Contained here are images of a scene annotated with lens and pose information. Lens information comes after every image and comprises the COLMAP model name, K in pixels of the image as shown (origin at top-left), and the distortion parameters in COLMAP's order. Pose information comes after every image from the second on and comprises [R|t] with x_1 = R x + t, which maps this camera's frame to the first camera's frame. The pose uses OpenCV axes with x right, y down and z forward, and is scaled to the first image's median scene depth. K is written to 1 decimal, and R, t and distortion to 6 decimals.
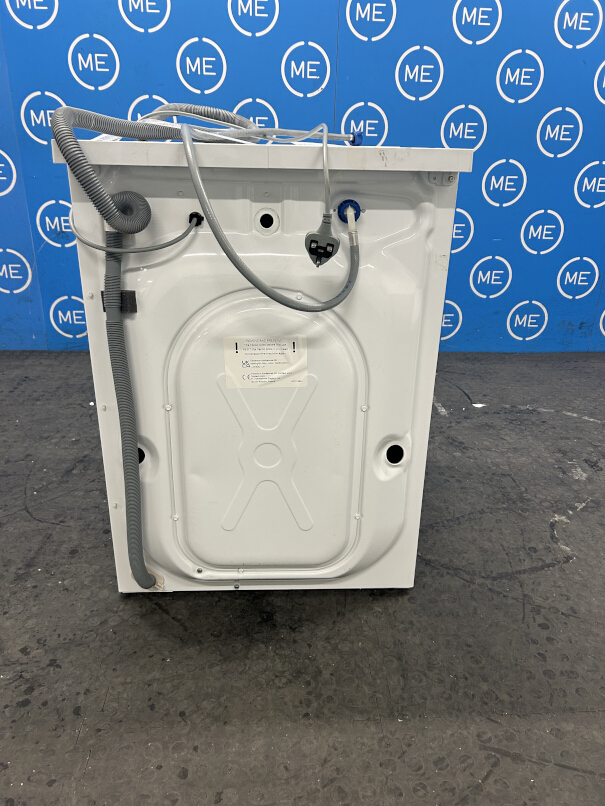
lens RADIAL K [[614.8, 0, 304.2], [0, 614.8, 404.0], [0, 0, 1]] dist [-0.001807, 0.003901]
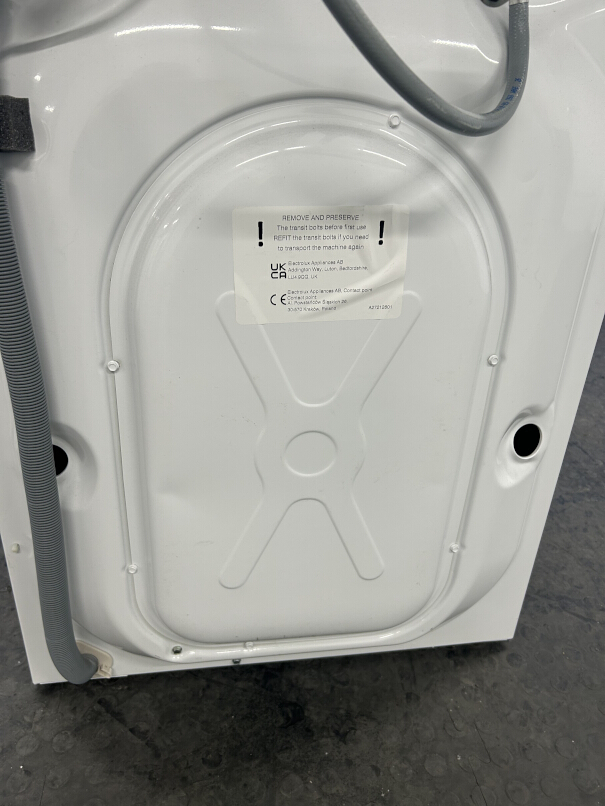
lens RADIAL K [[614.8, 0, 296.8], [0, 614.8, 402.5], [0, 0, 1]] dist [-0.001807, 0.003901]
pose [[0.994373, -0.027317, 0.102355, -0.116461], [0.018864, 0.996399, 0.082660, -0.002551], [-0.104244, -0.080264, 0.991308, 0.461009]]
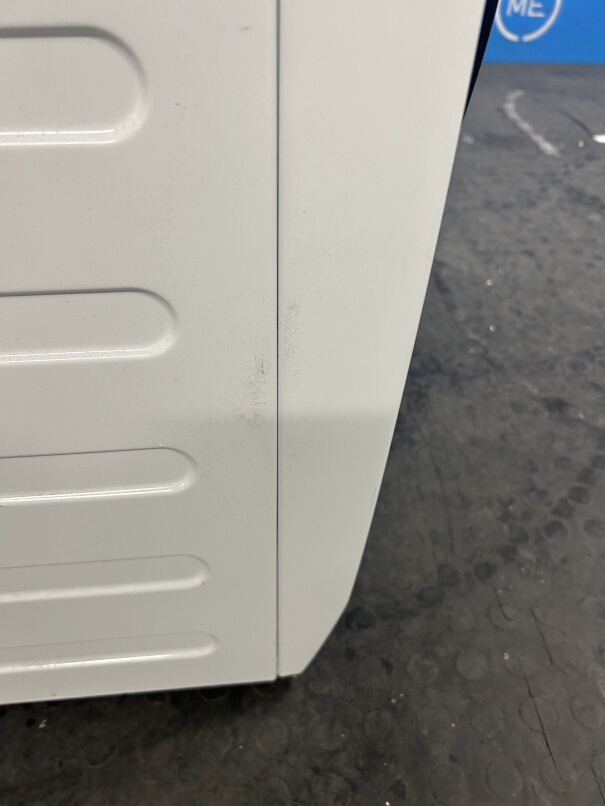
lens RADIAL K [[614.8, 0, 296.5], [0, 614.8, 400.1], [0, 0, 1]] dist [-0.001807, 0.003901]
pose [[0.999823, -0.014852, 0.011570, -0.055575], [0.010273, 0.945393, 0.325769, 0.085779], [-0.015776, -0.325593, 0.945378, 0.666900]]
